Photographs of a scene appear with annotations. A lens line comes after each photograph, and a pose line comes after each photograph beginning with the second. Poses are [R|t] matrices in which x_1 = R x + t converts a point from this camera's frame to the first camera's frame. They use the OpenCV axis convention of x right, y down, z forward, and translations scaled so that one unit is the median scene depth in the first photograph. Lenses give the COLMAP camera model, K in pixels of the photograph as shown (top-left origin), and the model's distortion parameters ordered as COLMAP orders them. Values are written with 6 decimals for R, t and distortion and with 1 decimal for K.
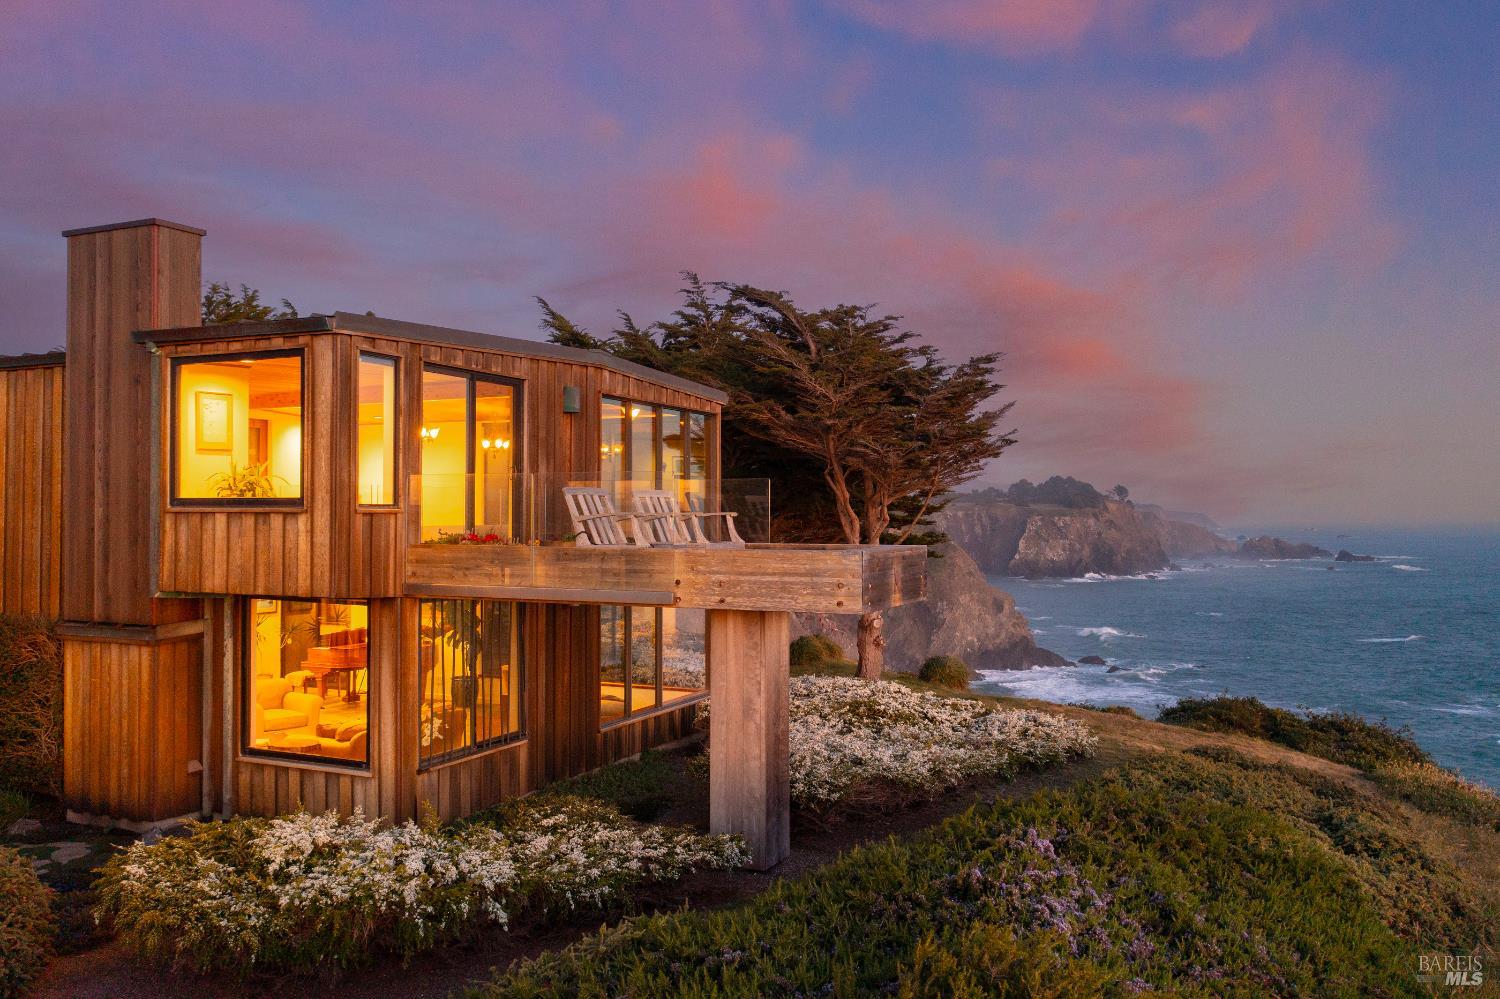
lens RADIAL K [[1211.2, 0, 750.0], [0, 1211.2, 499.5], [0, 0, 1]] dist [-0.002636, -0.001763]
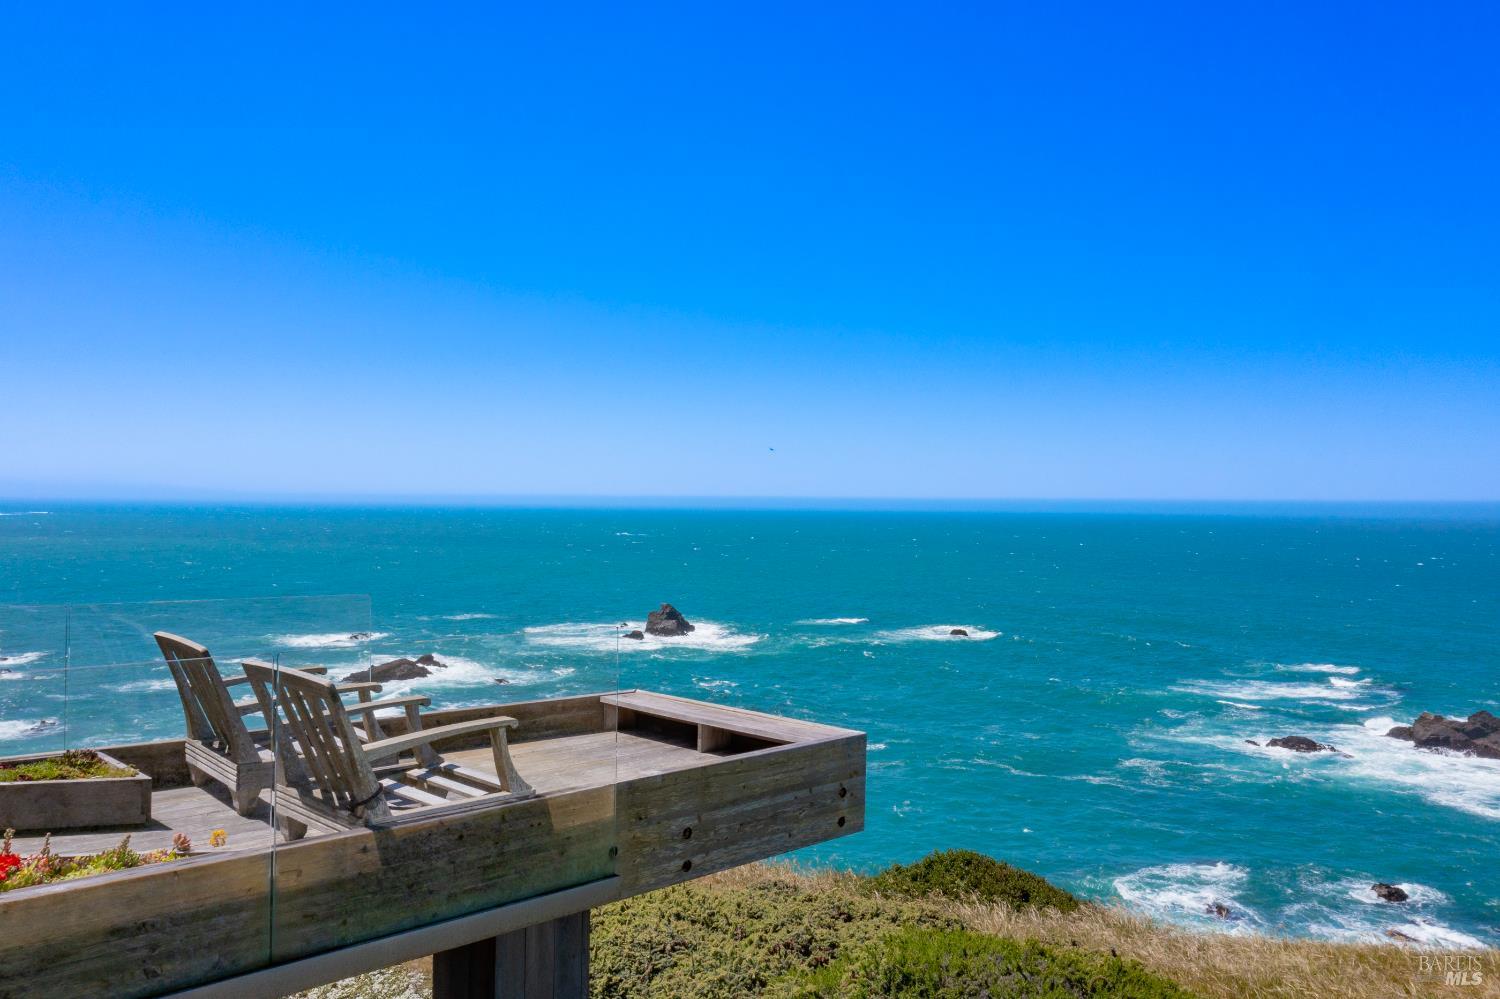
lens RADIAL K [[1202.6, 0, 750.0], [0, 1202.6, 499.5], [0, 0, 1]] dist [-0.002227, -0.003765]
pose [[0.356145, 0.003924, 0.934423, -0.444030], [-0.024316, 0.999691, 0.005070, -0.069610], [-0.934114, -0.024527, 0.356130, 0.700936]]
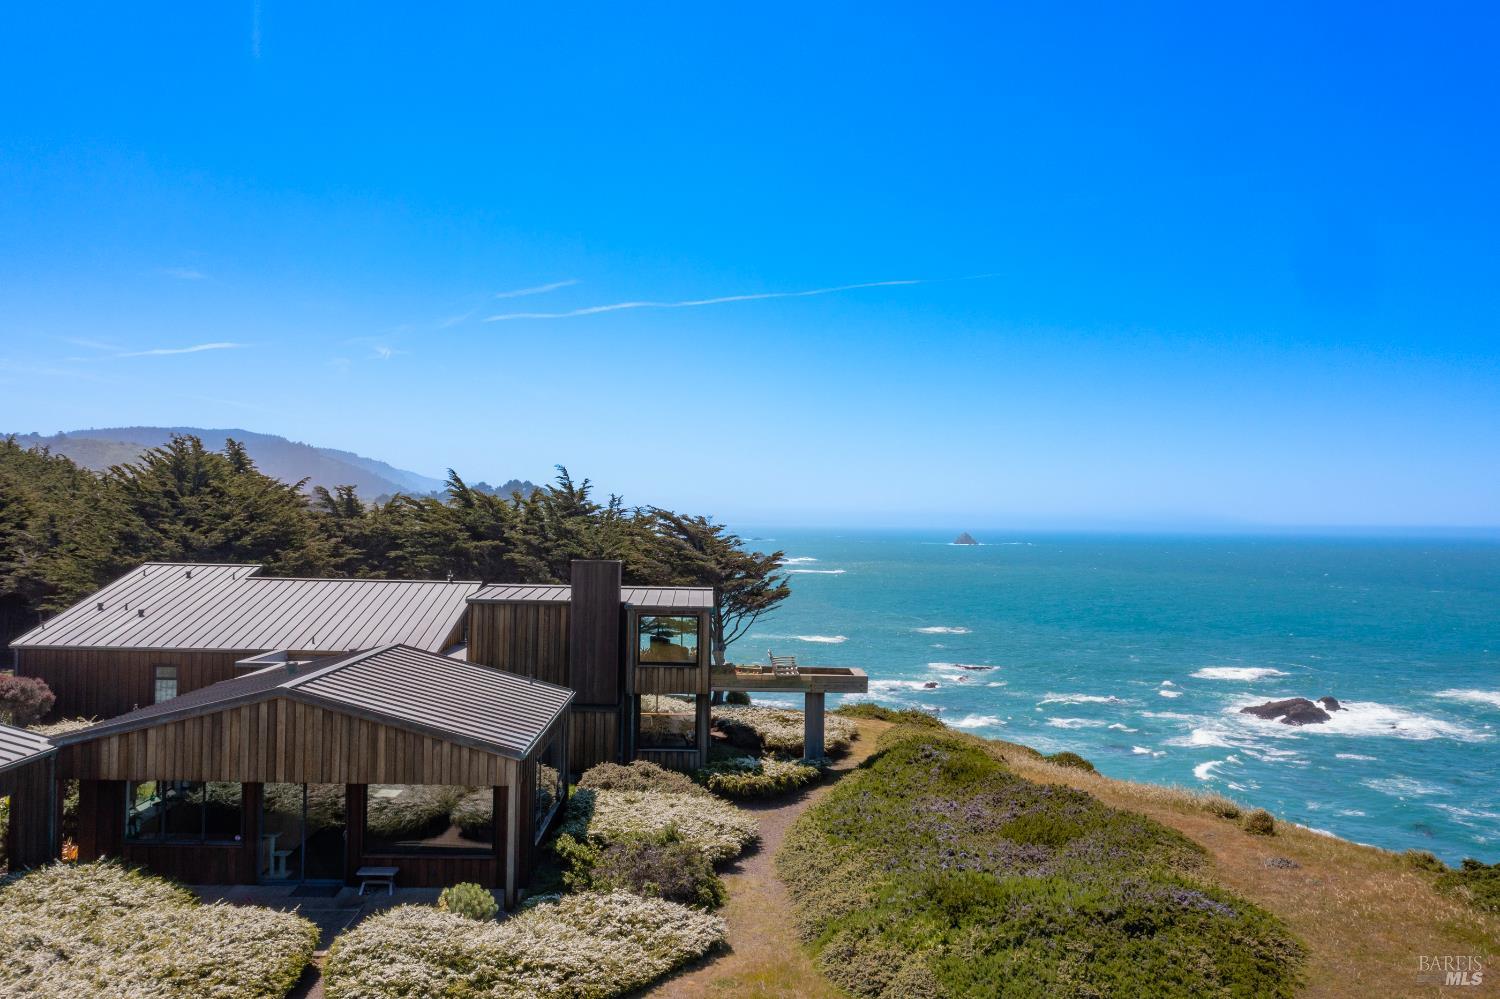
lens RADIAL K [[1202.6, 0, 750.0], [0, 1202.6, 499.5], [0, 0, 1]] dist [-0.002227, -0.003765]
pose [[0.899842, 0.018129, 0.435839, -1.527908], [-0.018959, 0.999817, -0.002445, -0.399105], [-0.435804, -0.006063, 0.900021, -1.773771]]
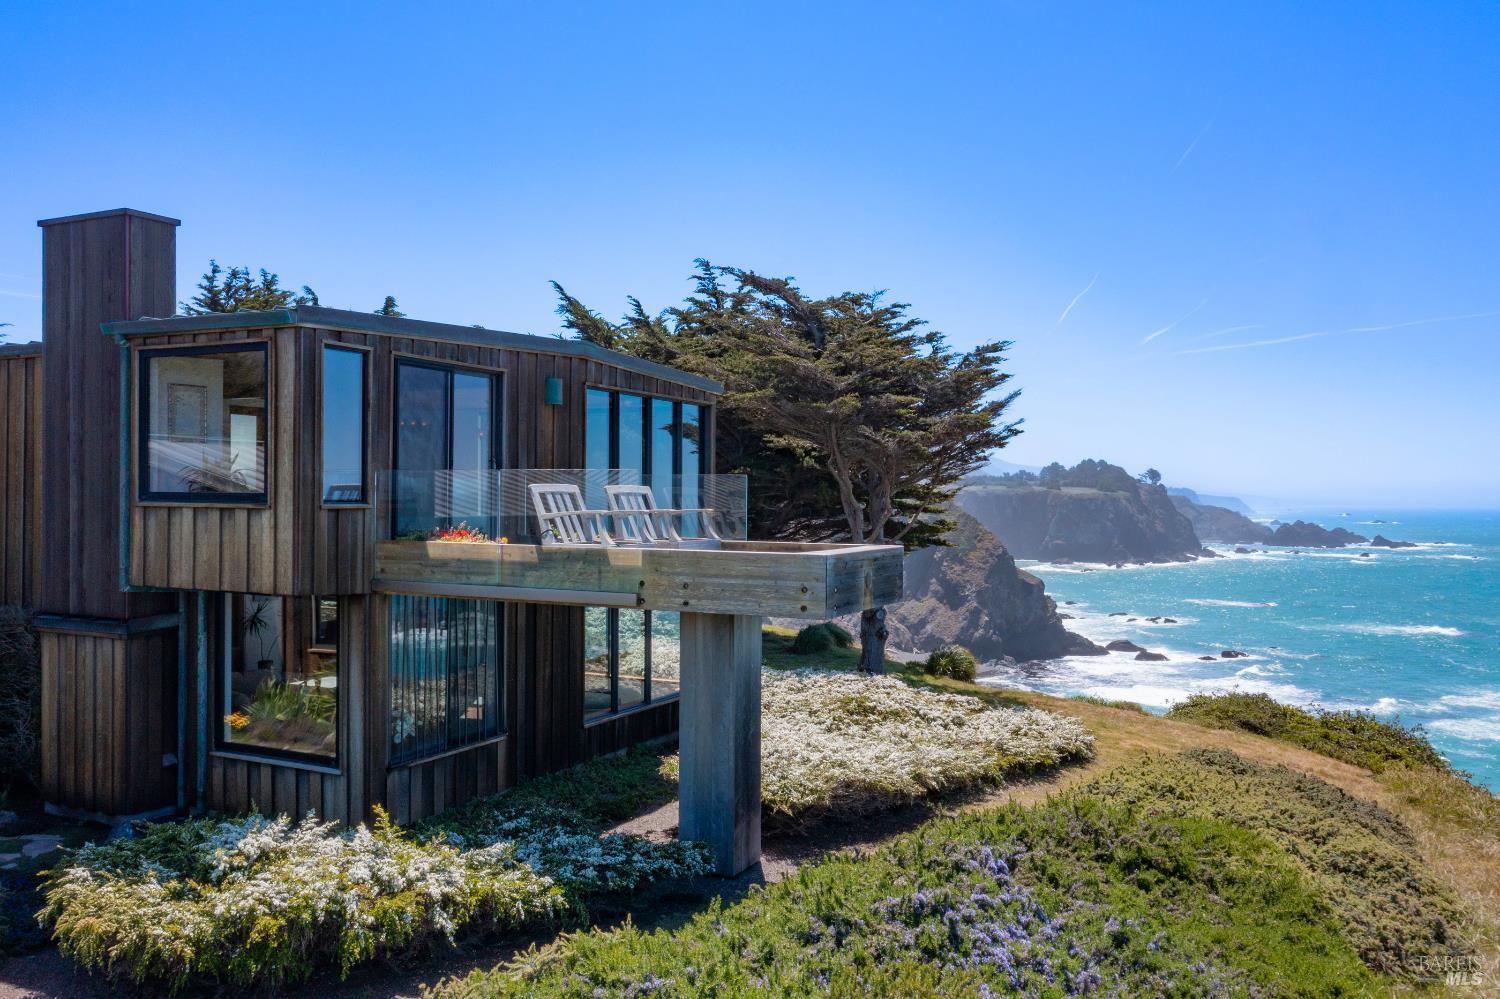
lens RADIAL K [[1202.6, 0, 750.0], [0, 1202.6, 499.5], [0, 0, 1]] dist [-0.002227, -0.003765]
pose [[0.999616, 0.006623, -0.026914, 0.047986], [-0.006201, 0.999857, 0.015724, -0.013603], [0.027014, -0.015551, 0.999514, 0.029414]]
